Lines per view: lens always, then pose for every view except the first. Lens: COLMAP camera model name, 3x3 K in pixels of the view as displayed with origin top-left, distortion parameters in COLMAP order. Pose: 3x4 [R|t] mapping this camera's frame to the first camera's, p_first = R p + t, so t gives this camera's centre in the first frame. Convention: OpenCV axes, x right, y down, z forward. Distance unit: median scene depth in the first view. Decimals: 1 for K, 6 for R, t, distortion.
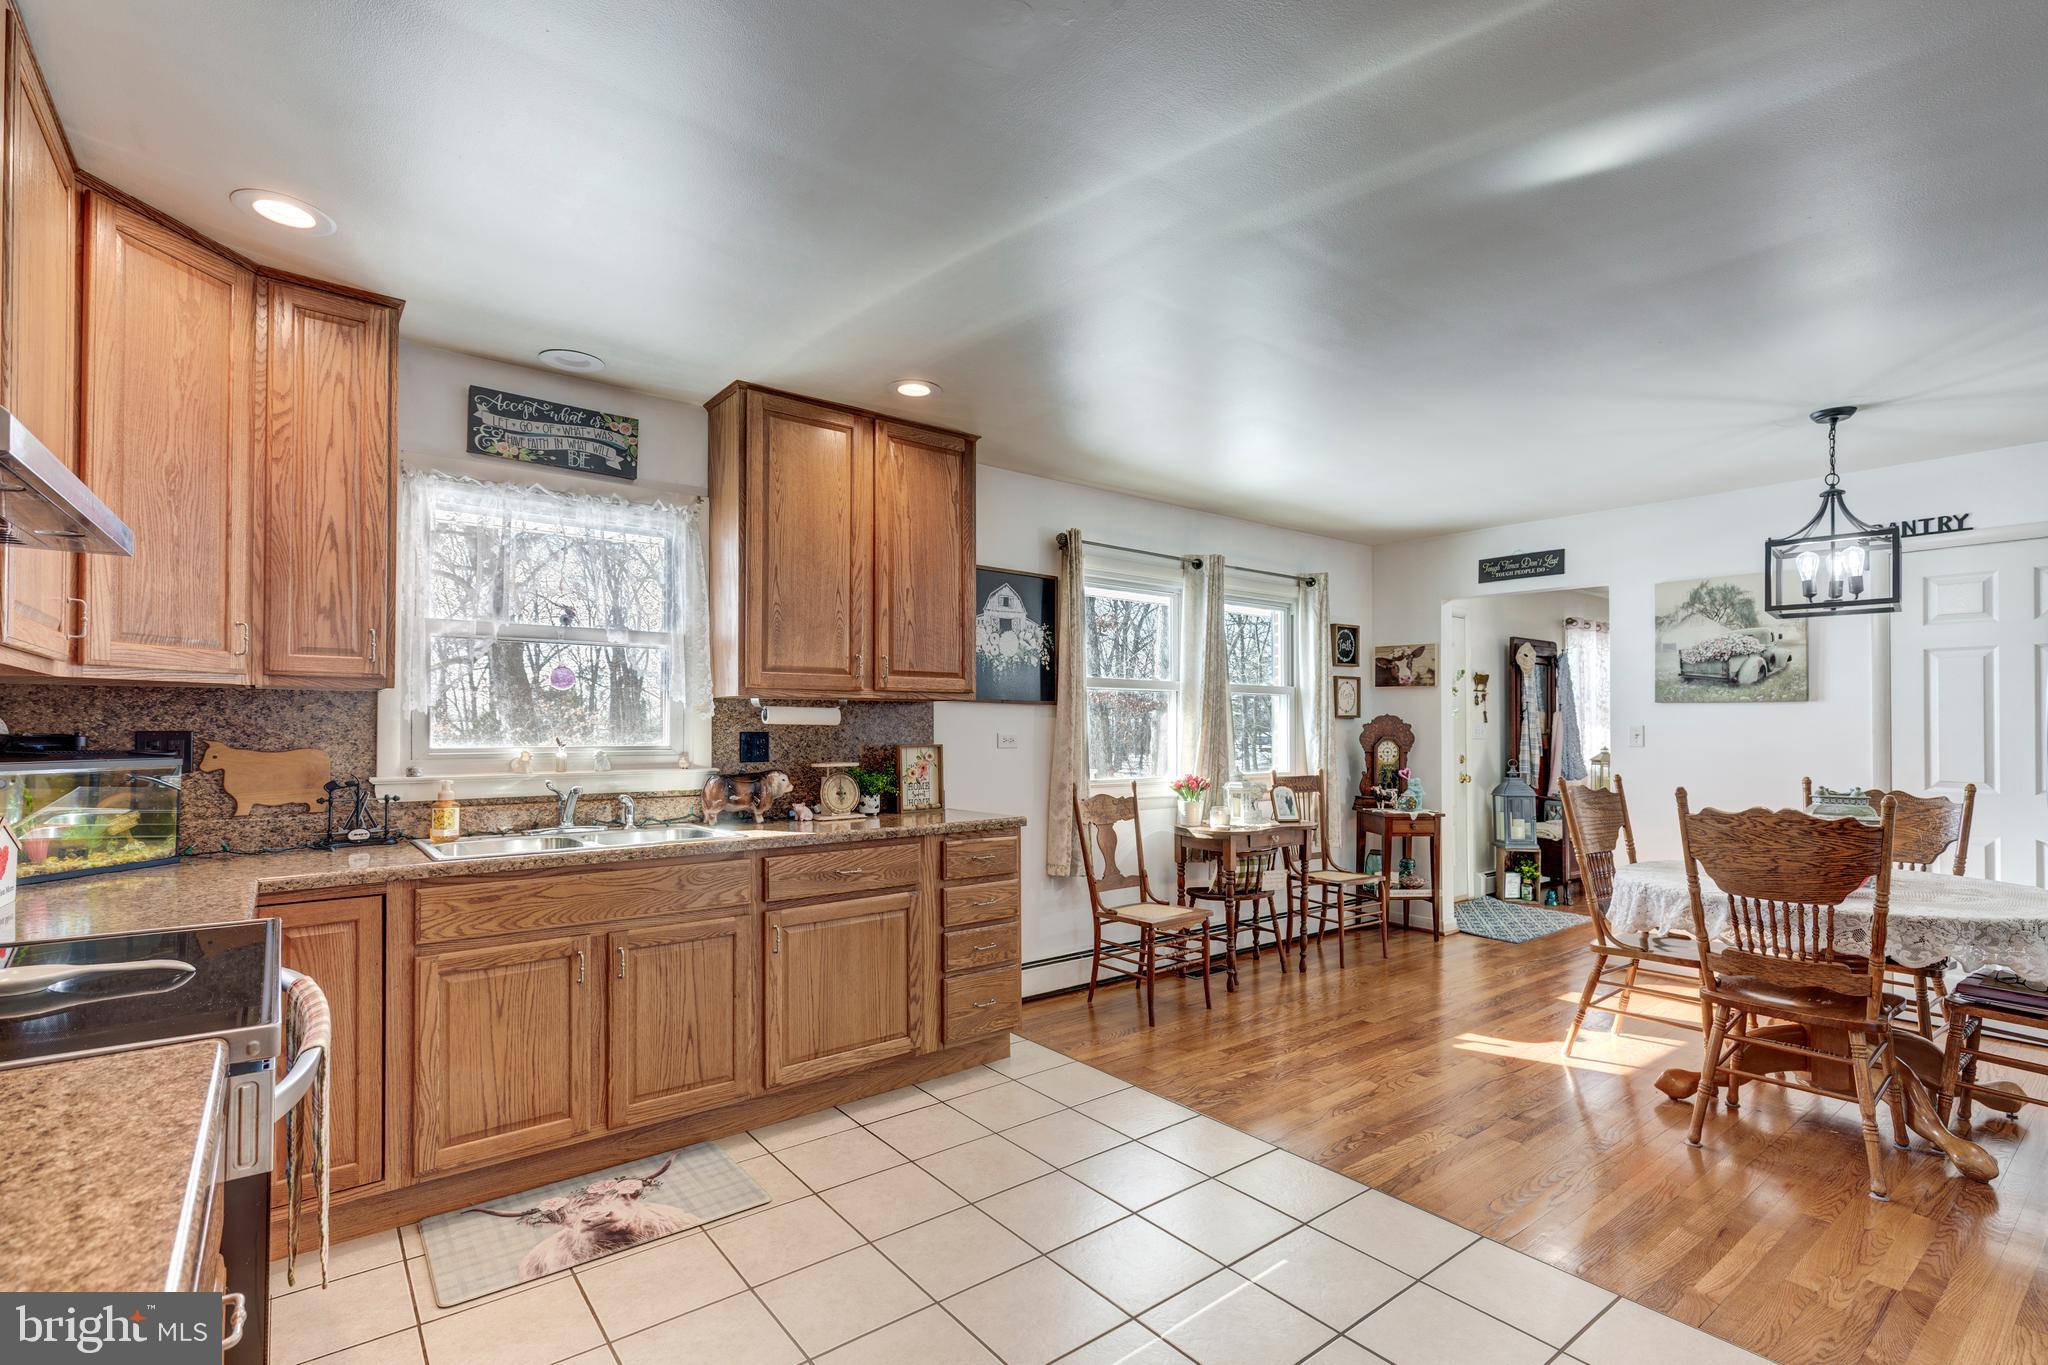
lens RADIAL K [[926.3, 0, 1002.7], [0, 926.3, 714.1], [0, 0, 1]] dist [0.002471, -0.001522]
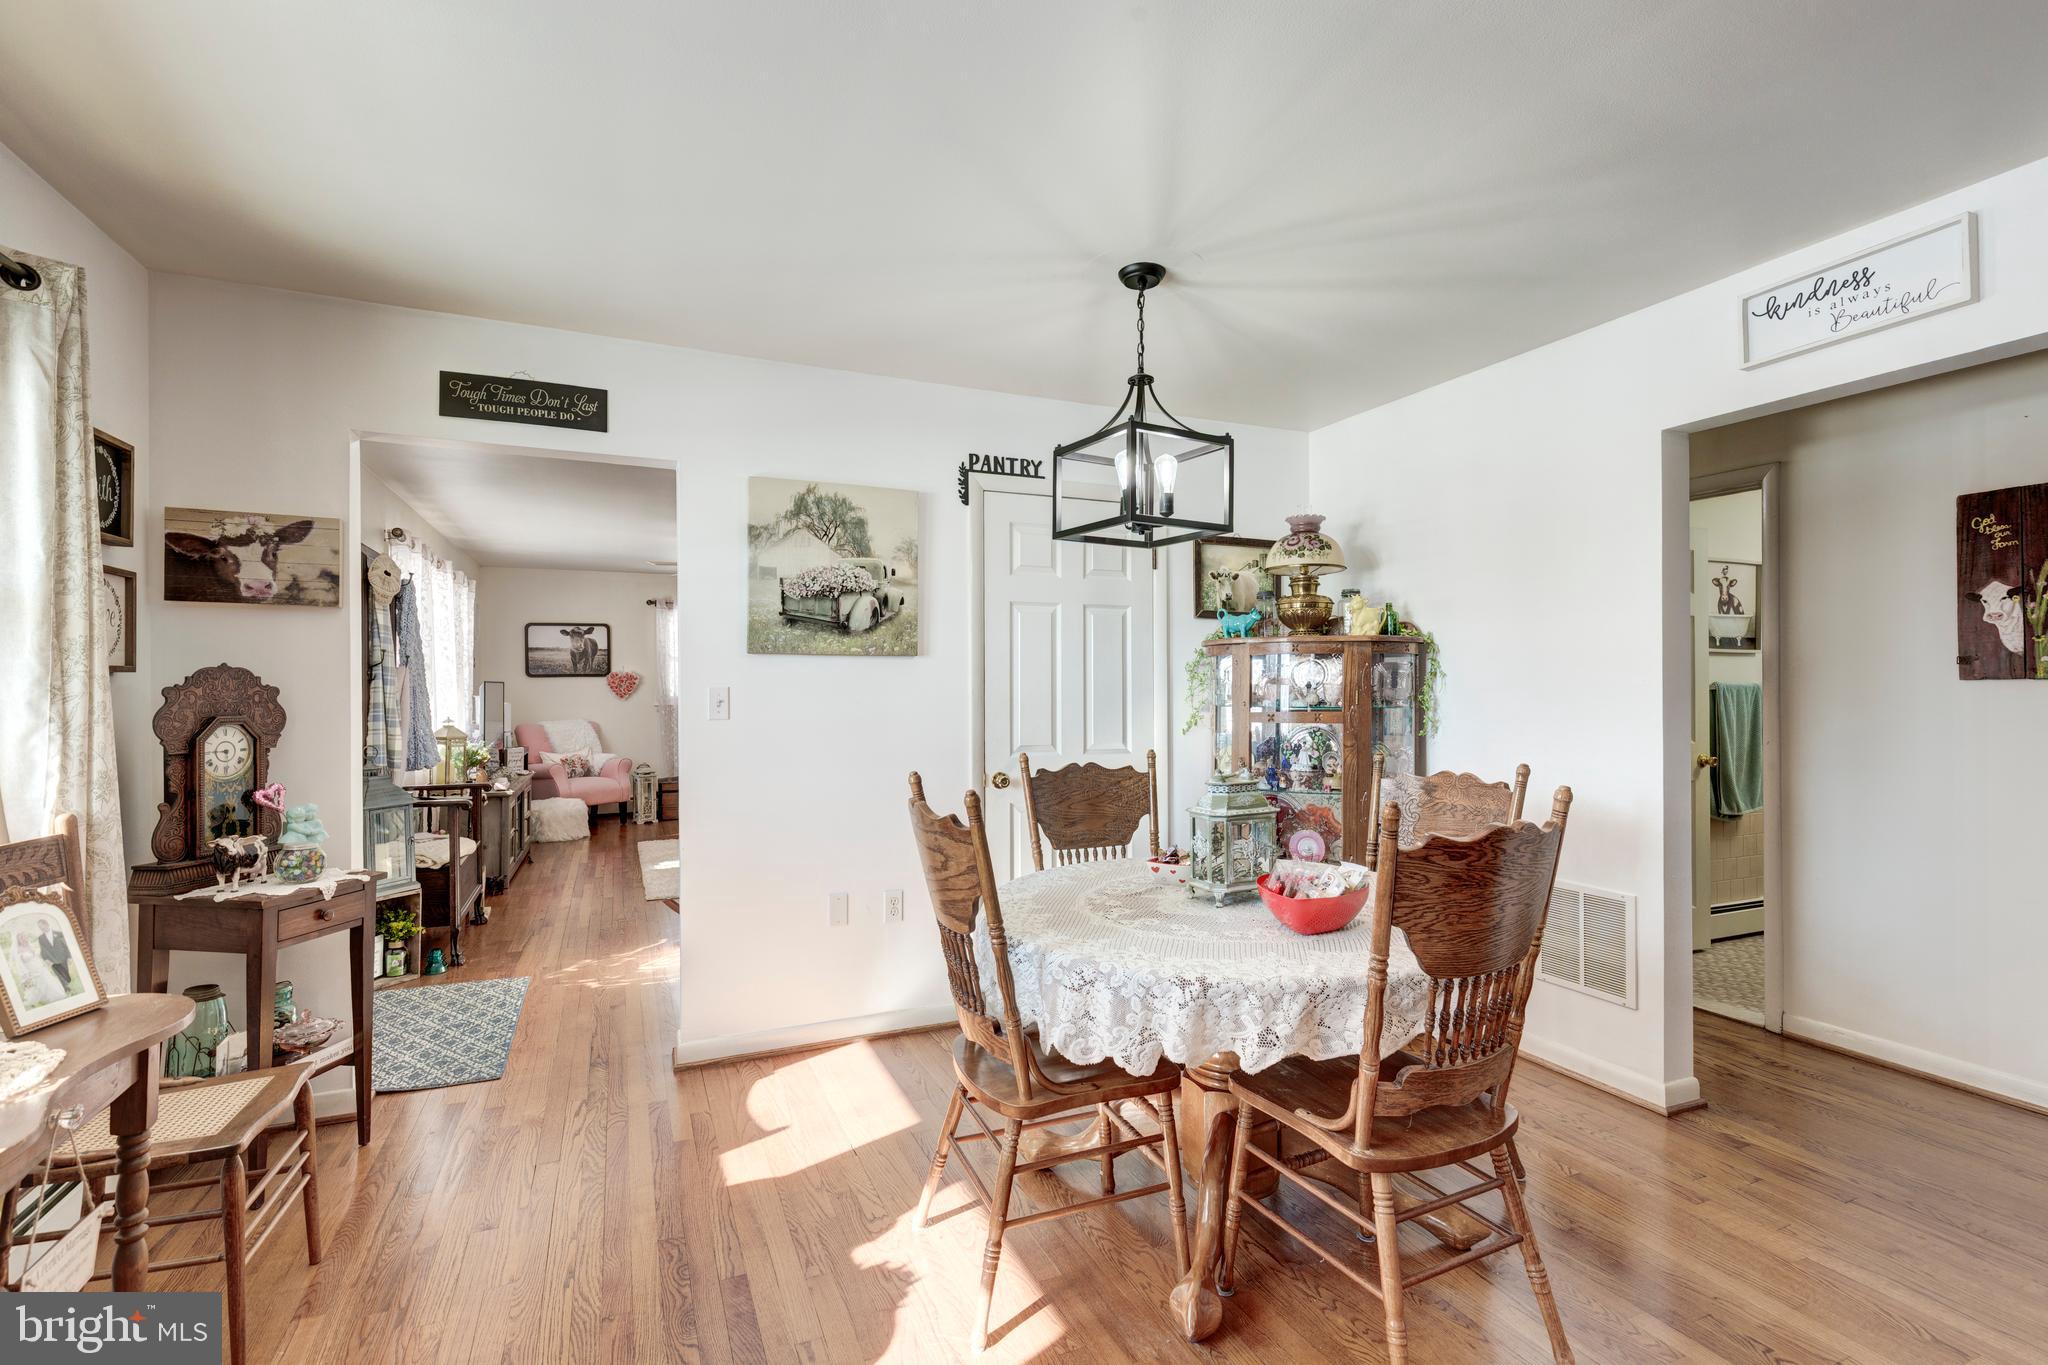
lens RADIAL K [[926.3, 0, 1031.0], [0, 926.3, 687.8], [0, 0, 1]] dist [0.002471, -0.001522]
pose [[0.224746, -0.004748, 0.974406, 0.104362], [-0.005974, 0.999963, 0.006250, 0.008272], [-0.974399, -0.007226, 0.224709, 0.719069]]
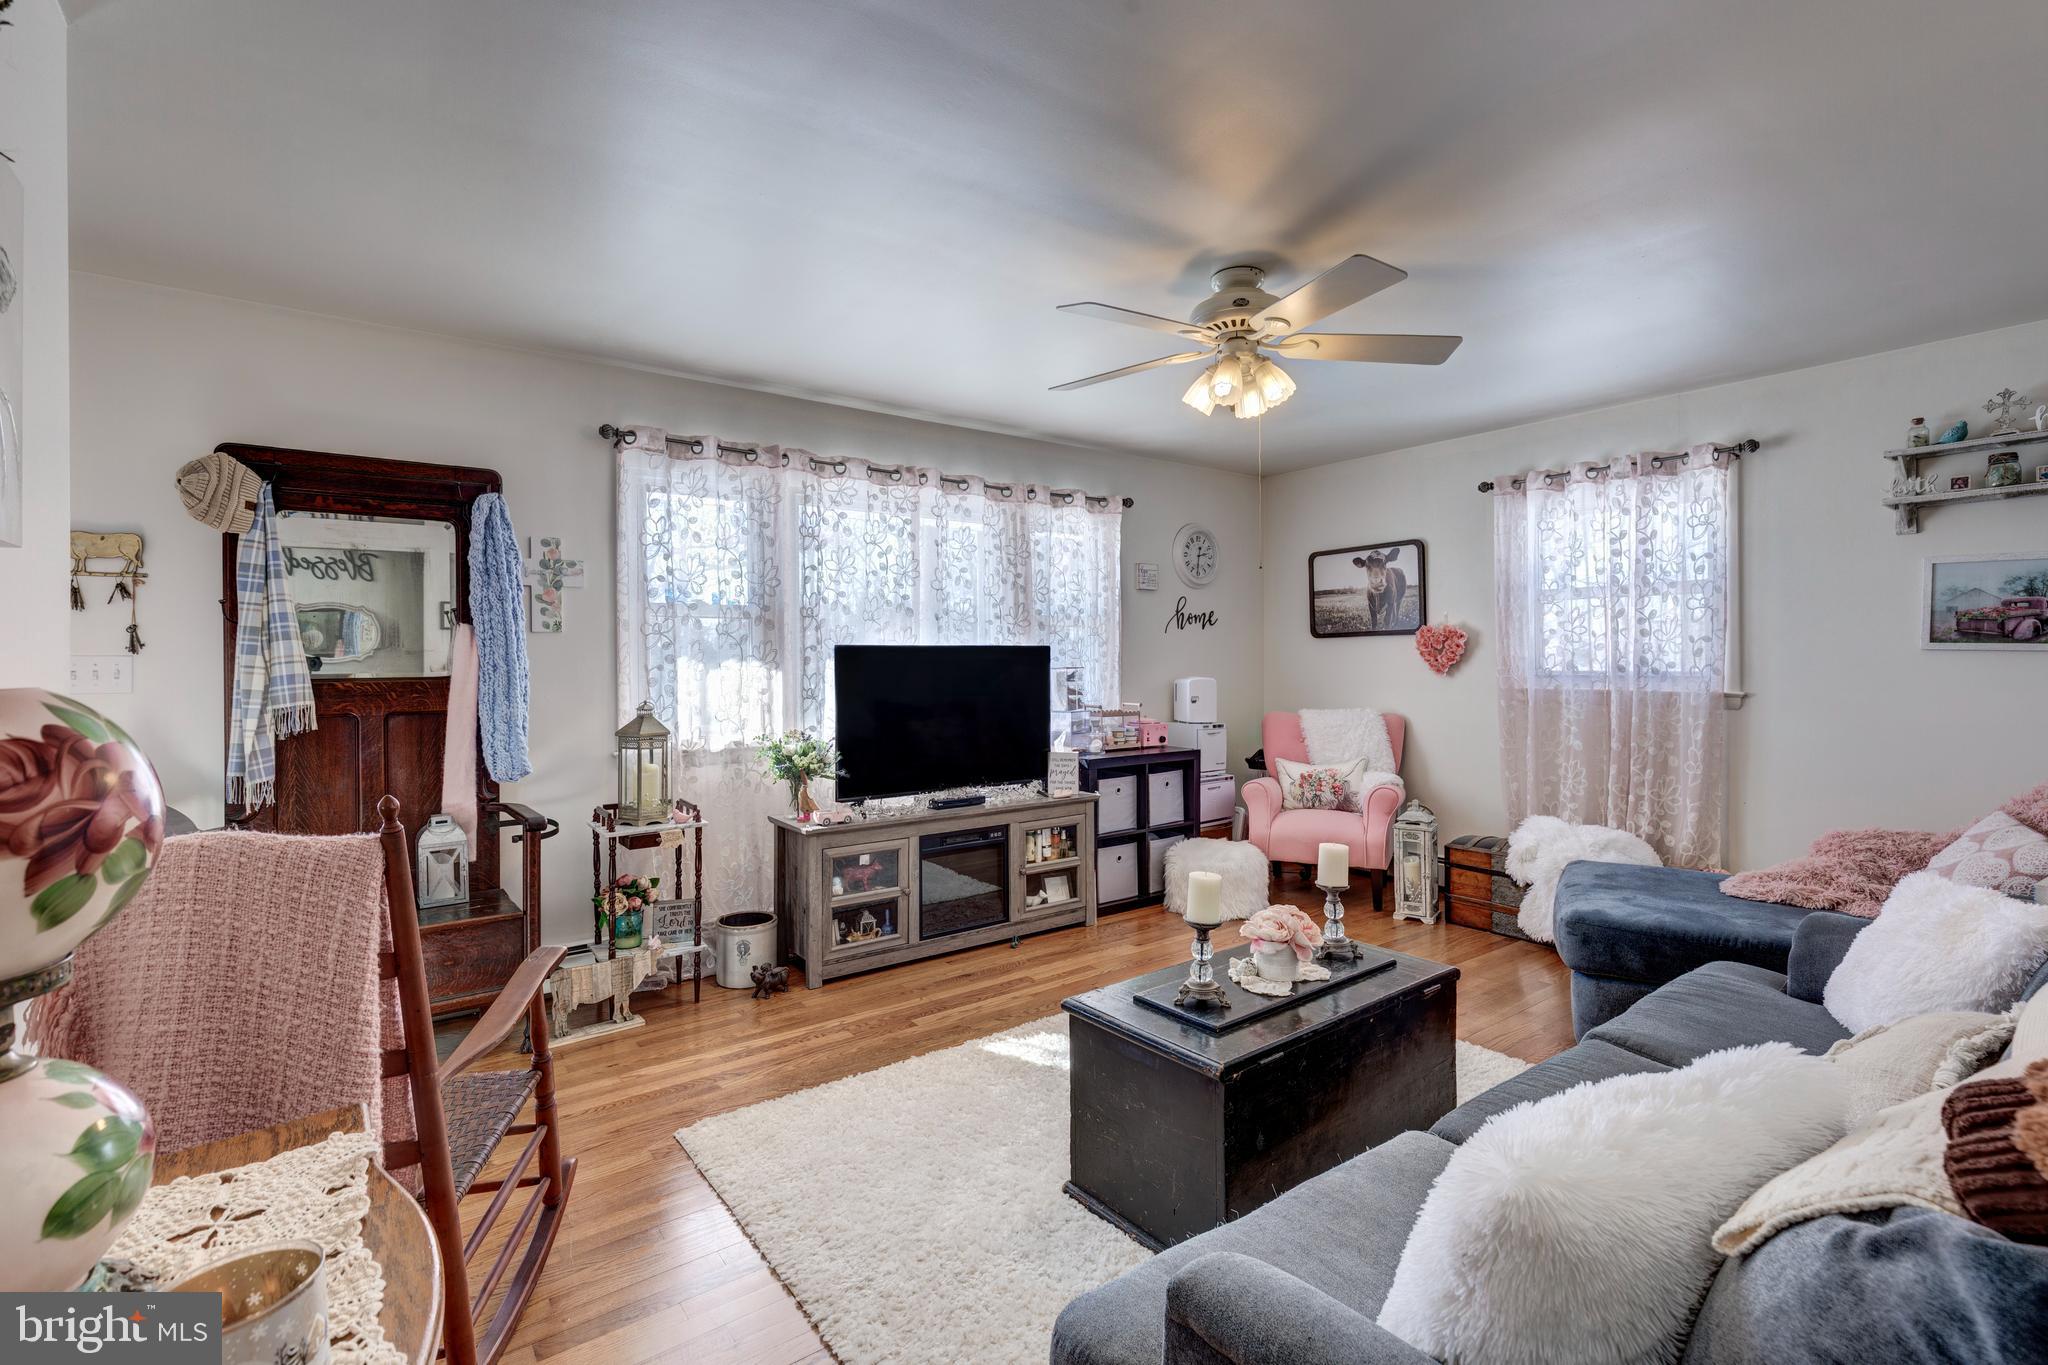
lens RADIAL K [[926.3, 0, 1019.1], [0, 926.3, 673.1], [0, 0, 1]] dist [0.002471, -0.001522]
pose [[0.999773, -0.006524, 0.020284, 1.480303], [0.005994, 0.999641, 0.026107, 0.017471], [-0.020447, -0.025980, 0.999453, 0.980463]]
